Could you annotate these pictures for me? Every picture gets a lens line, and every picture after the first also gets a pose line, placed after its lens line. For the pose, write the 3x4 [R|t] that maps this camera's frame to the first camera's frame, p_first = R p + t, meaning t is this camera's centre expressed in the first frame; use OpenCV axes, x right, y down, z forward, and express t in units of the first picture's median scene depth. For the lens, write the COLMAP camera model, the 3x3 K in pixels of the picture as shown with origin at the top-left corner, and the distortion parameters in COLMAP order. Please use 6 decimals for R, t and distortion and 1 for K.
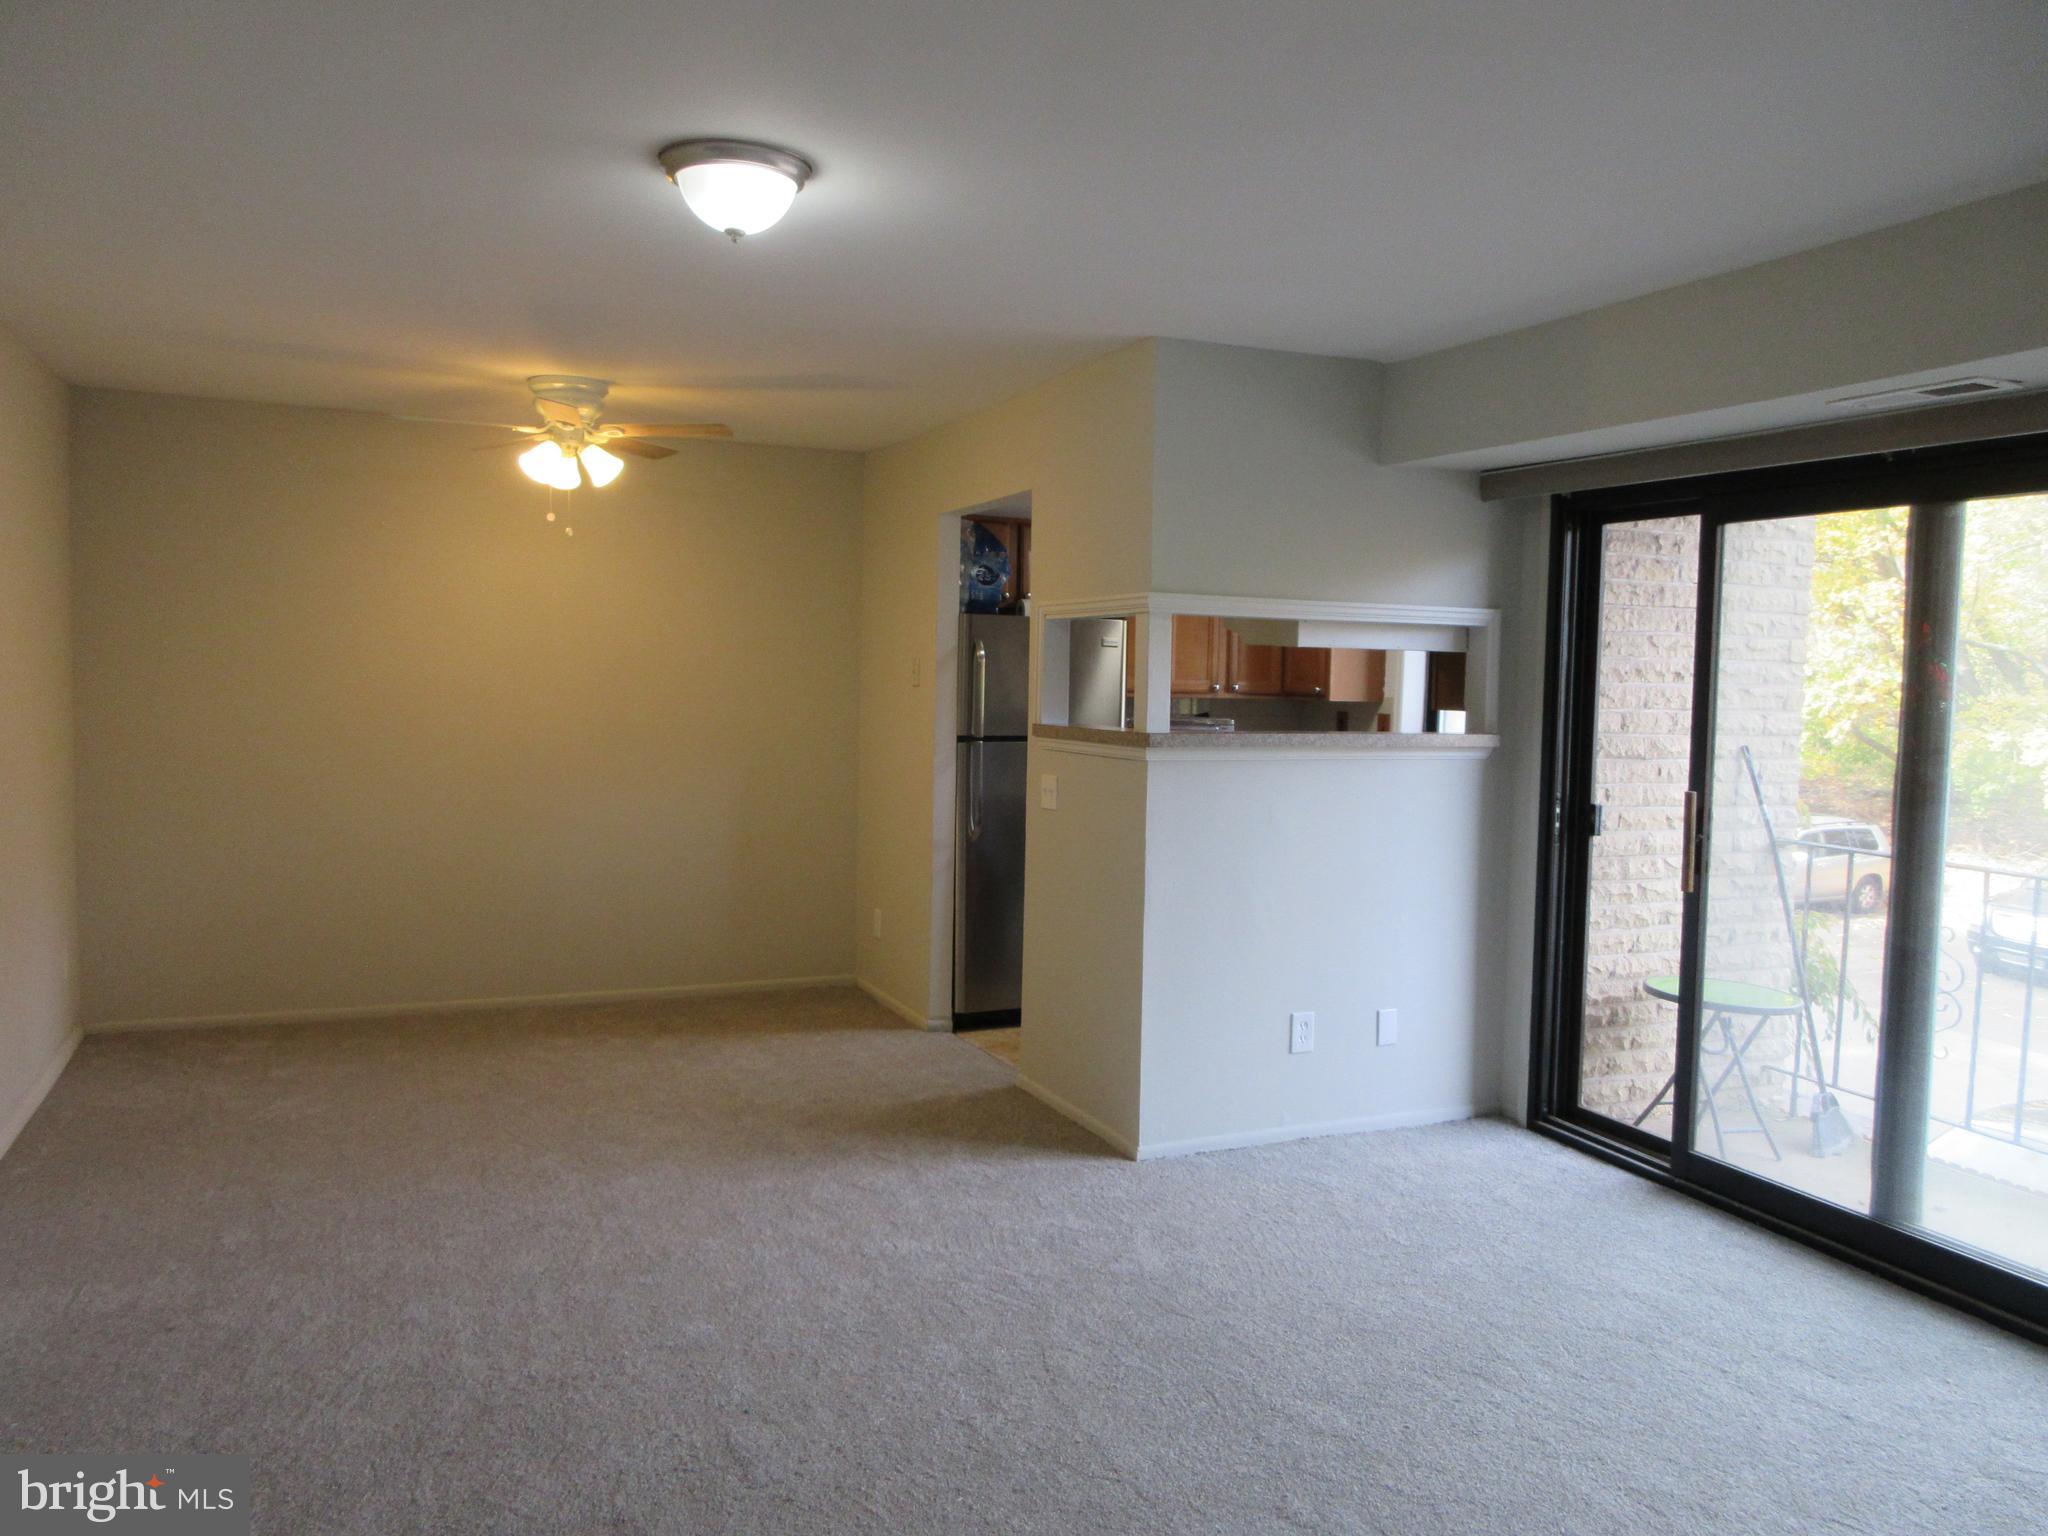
lens RADIAL K [[1532.5, 0, 1024.0], [0, 1532.5, 768.0], [0, 0, 1]] dist [0.009619, -0.000214]
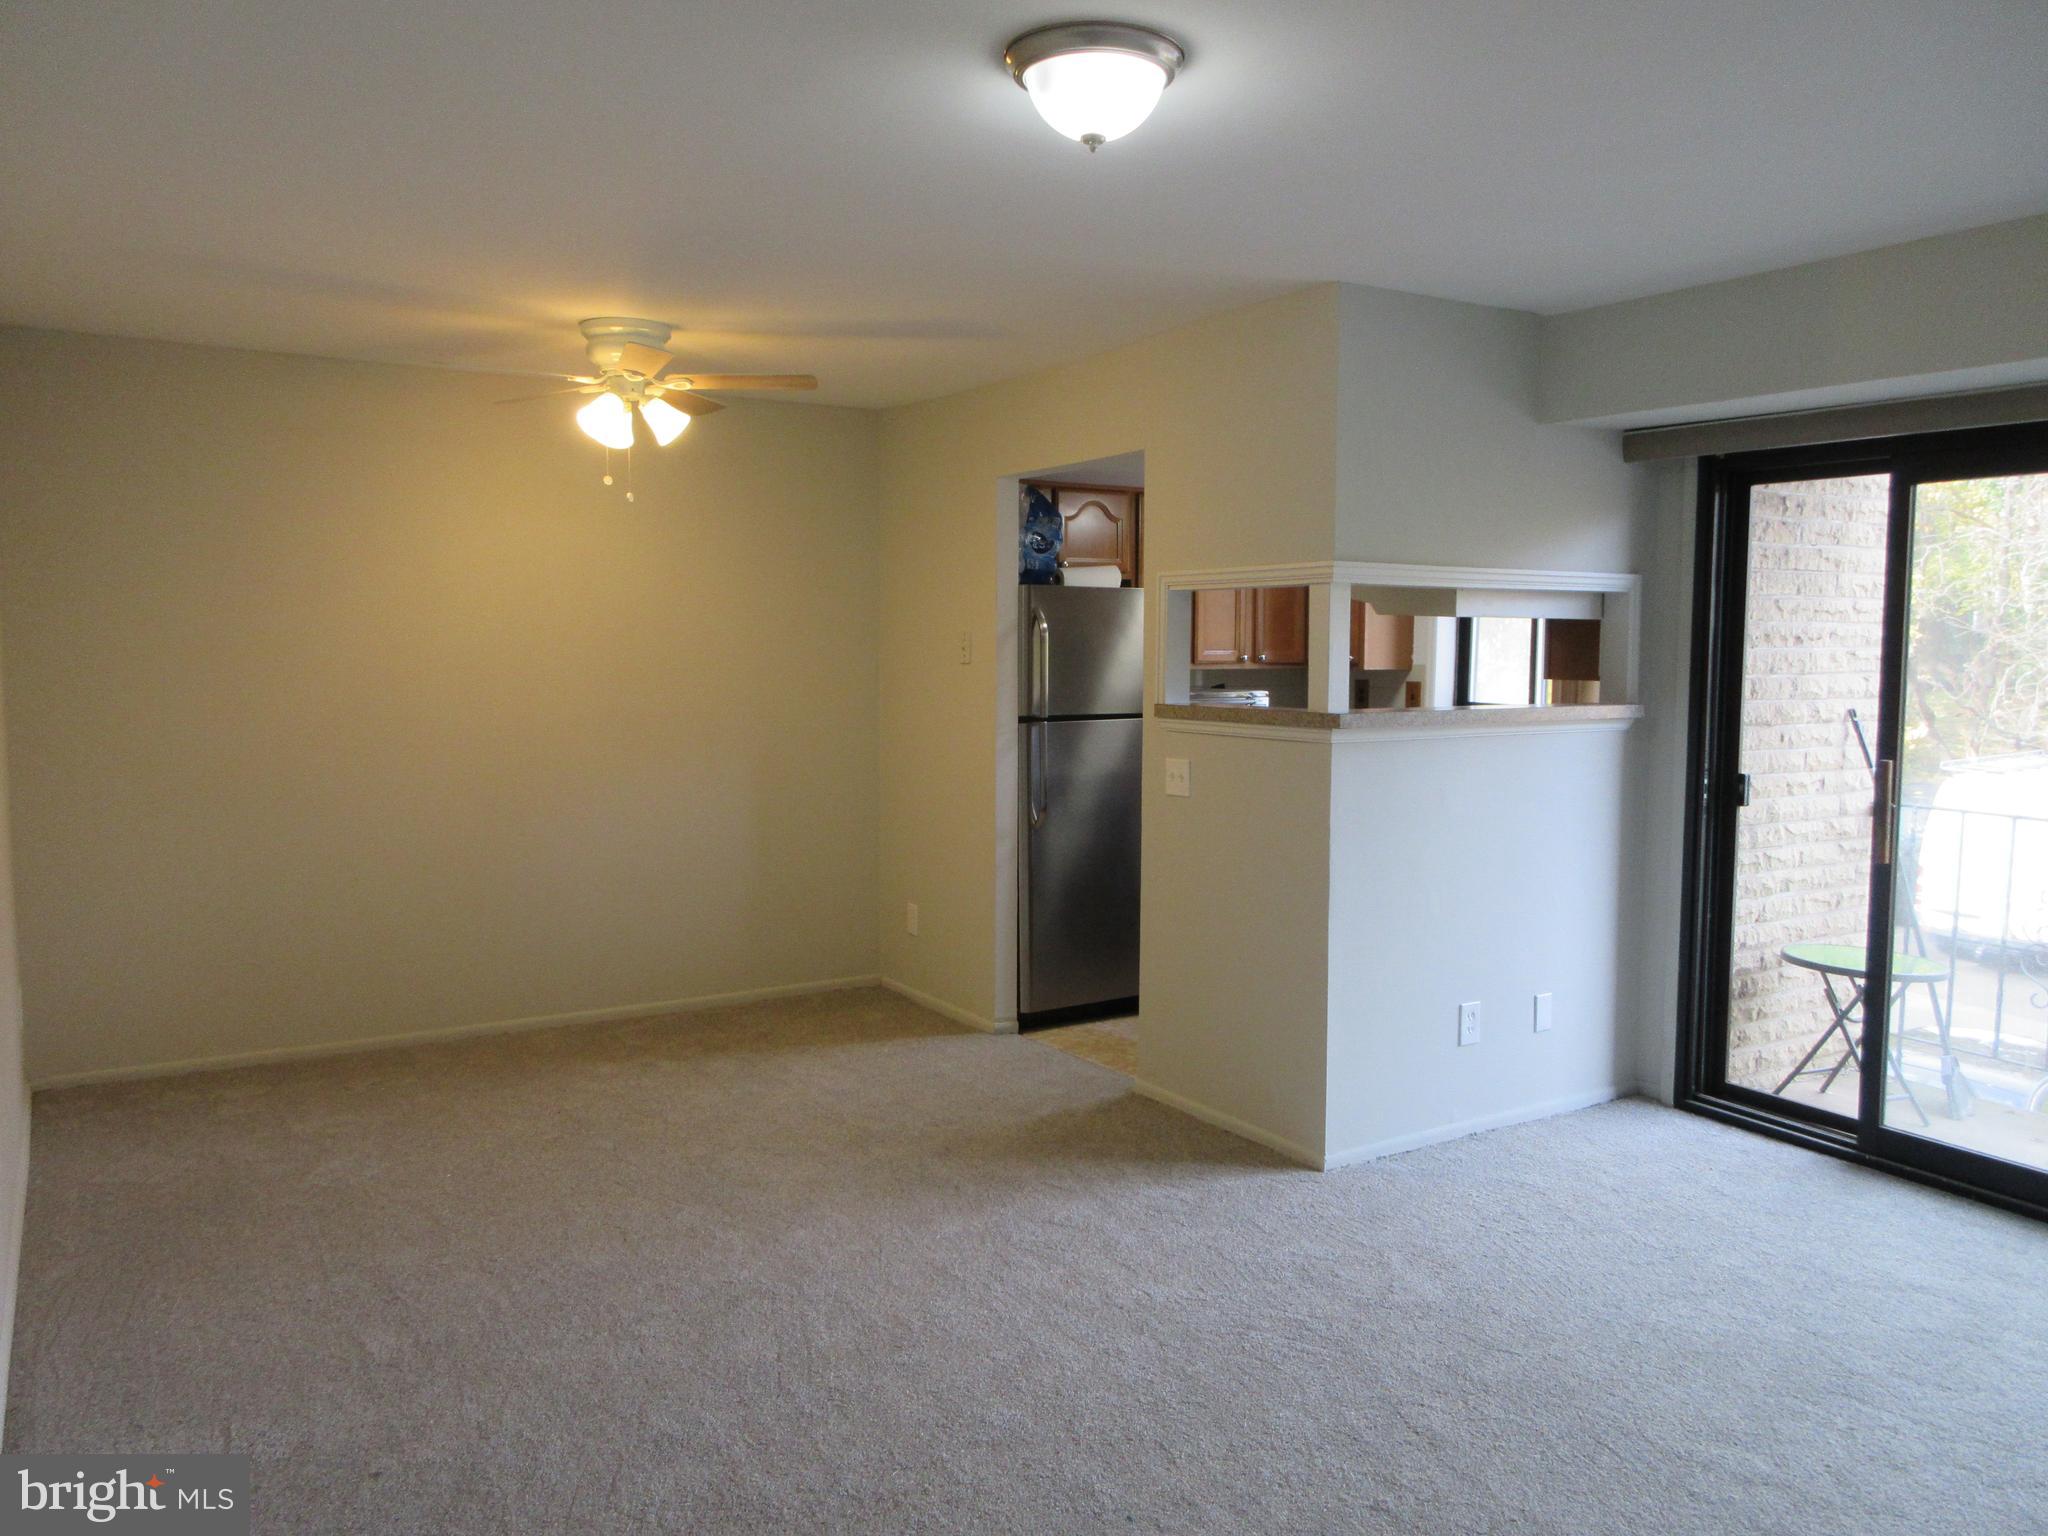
lens RADIAL K [[1529.3, 0, 1024.0], [0, 1529.3, 768.0], [0, 0, 1]] dist [0.003274, 0.004049]
pose [[0.989560, -0.028722, 0.141234, -0.209523], [0.025452, 0.999366, 0.024905, -0.015292], [-0.141860, -0.021051, 0.989663, 0.099372]]
